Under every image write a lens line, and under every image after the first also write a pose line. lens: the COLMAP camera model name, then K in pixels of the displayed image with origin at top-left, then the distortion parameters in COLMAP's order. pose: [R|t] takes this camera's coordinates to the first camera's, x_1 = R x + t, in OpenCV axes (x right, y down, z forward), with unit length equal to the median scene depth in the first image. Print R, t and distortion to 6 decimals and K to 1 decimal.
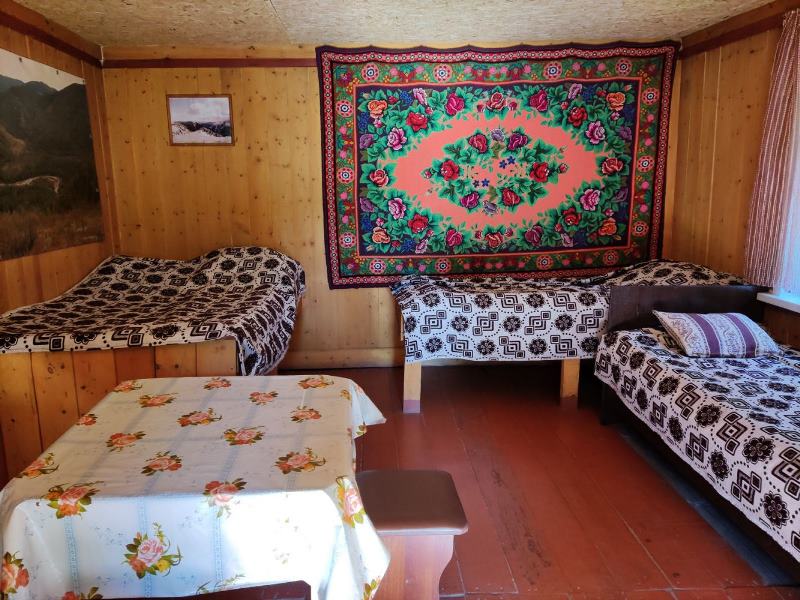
lens RADIAL K [[588.3, 0, 398.9], [0, 588.3, 298.4], [0, 0, 1]] dist [0.117195, -0.149279]
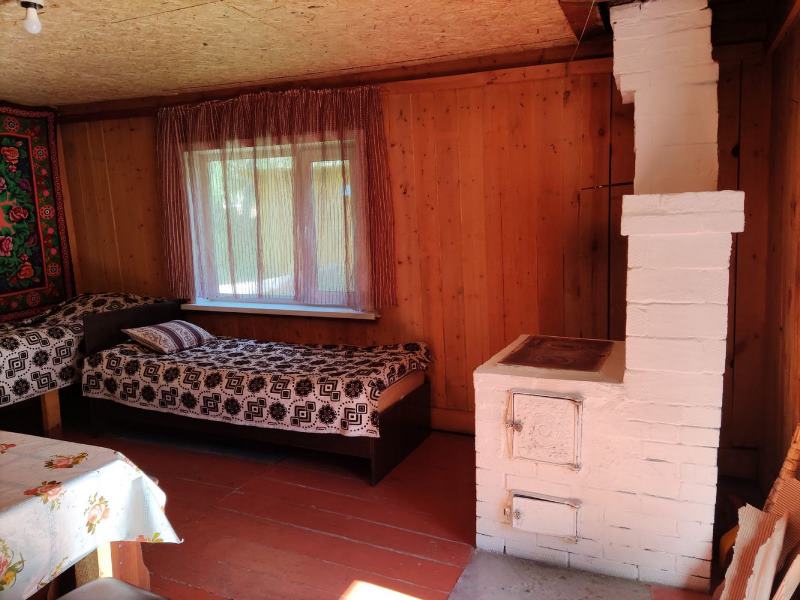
lens RADIAL K [[588.3, 0, 398.9], [0, 588.3, 298.4], [0, 0, 1]] dist [0.117195, -0.149279]
pose [[0.452680, -0.133515, 0.881620, -0.357219], [0.199137, 0.978892, 0.045997, 0.013077], [-0.869152, 0.154741, 0.469713, -0.079847]]
